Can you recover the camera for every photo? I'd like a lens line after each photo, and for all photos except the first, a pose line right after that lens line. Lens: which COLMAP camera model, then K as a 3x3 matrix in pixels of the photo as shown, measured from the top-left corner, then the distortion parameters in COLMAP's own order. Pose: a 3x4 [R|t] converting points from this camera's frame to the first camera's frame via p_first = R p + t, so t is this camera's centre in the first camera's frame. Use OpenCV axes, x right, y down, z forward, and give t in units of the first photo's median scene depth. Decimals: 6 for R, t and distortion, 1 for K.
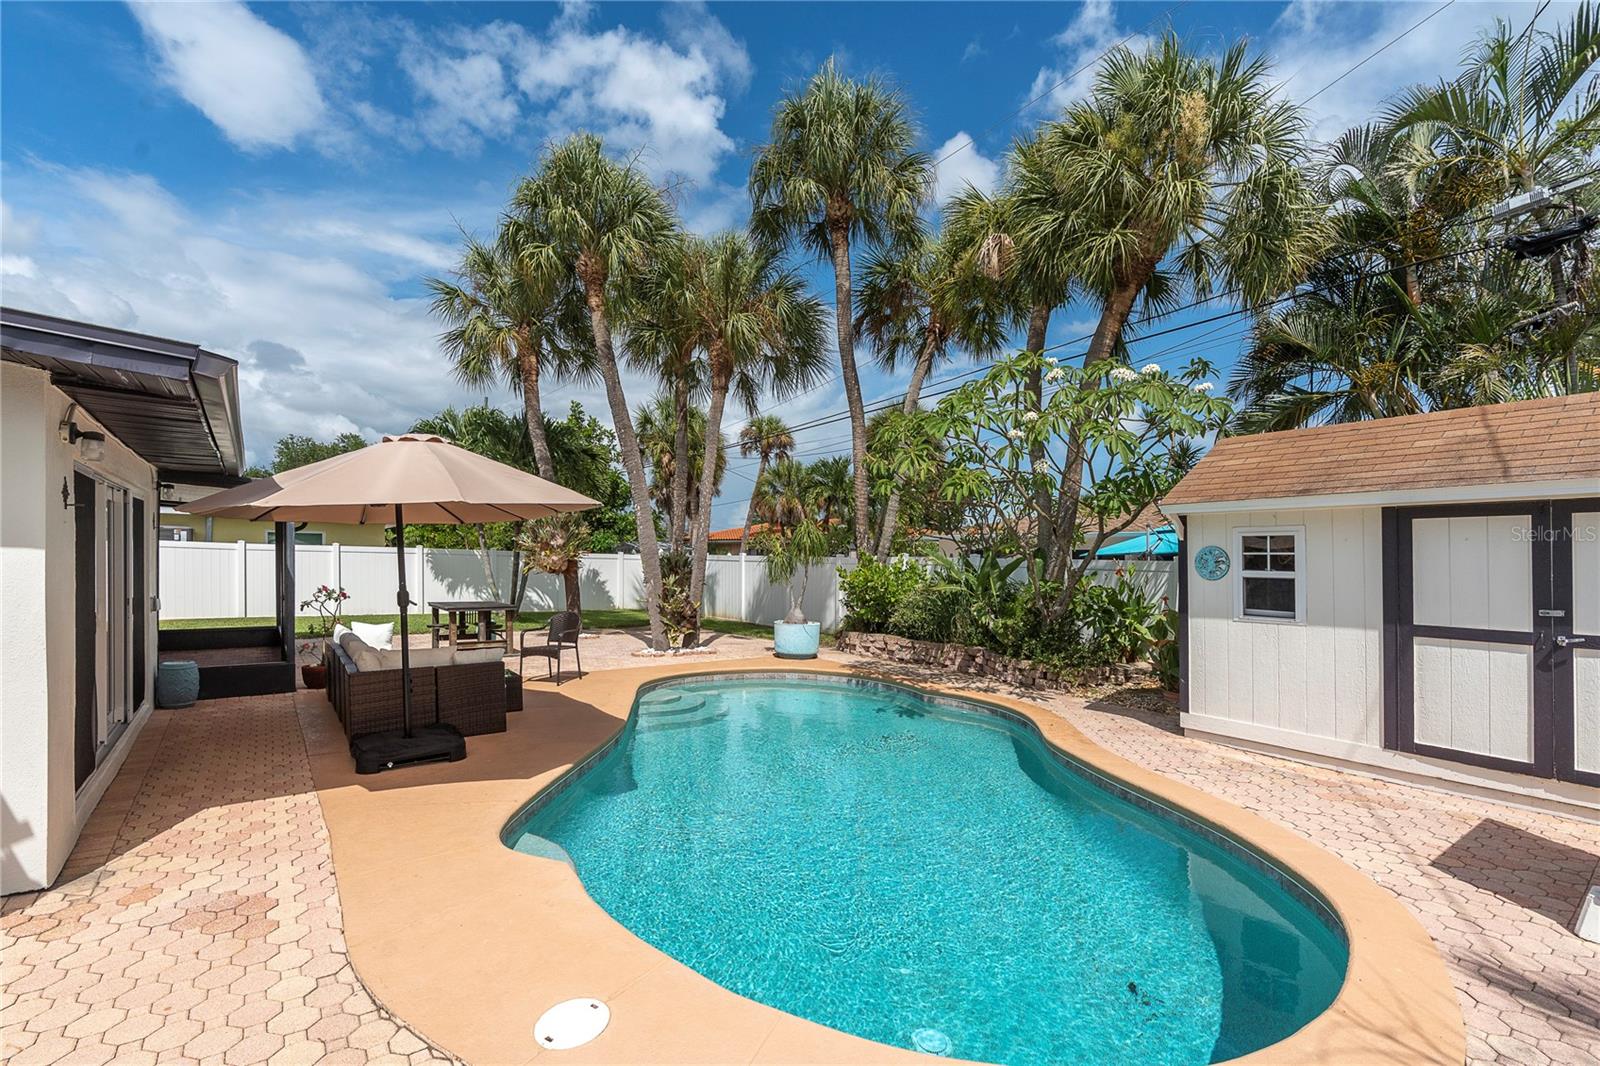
lens RADIAL K [[740.9, 0, 808.1], [0, 740.9, 541.9], [0, 0, 1]] dist [-0.001446, -0.000288]
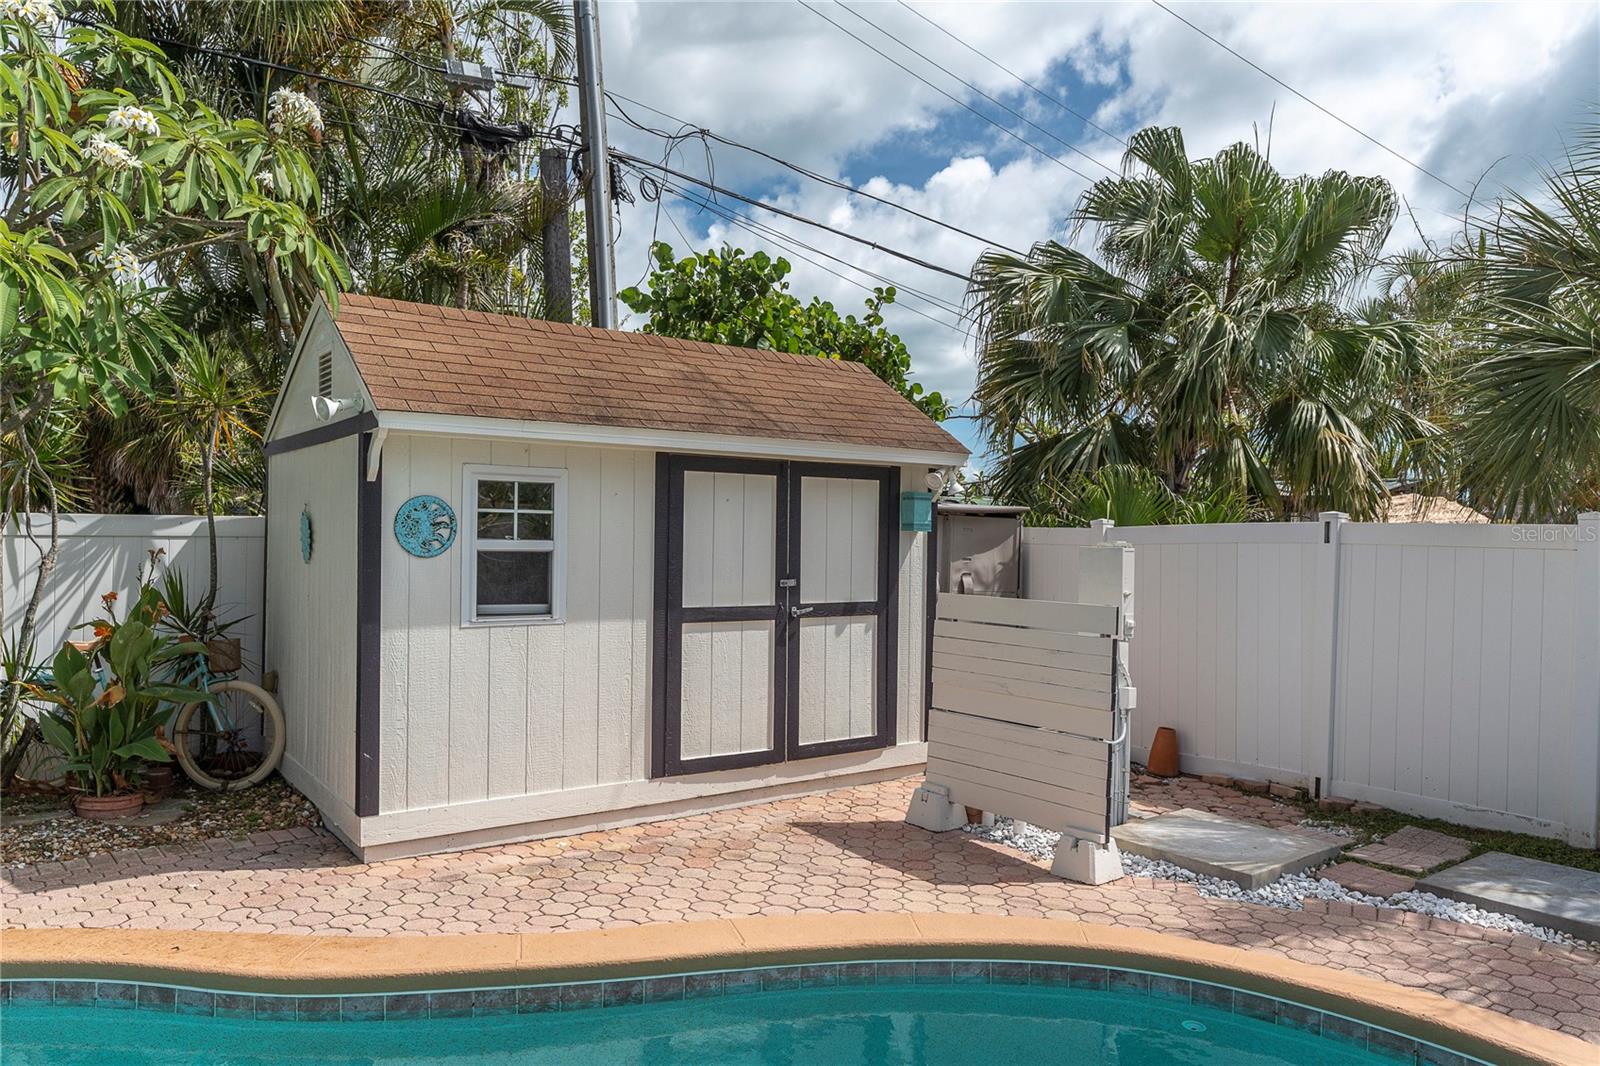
lens RADIAL K [[1097.8, 0, 800.0], [0, 1097.8, 533.0], [0, 0, 1]] dist [-0.002383, -0.000163]
pose [[-0.034238, -0.016611, 0.999276, -0.312080], [-0.044610, 0.998891, 0.015076, 0.010921], [-0.998418, -0.044061, -0.034941, 0.892915]]
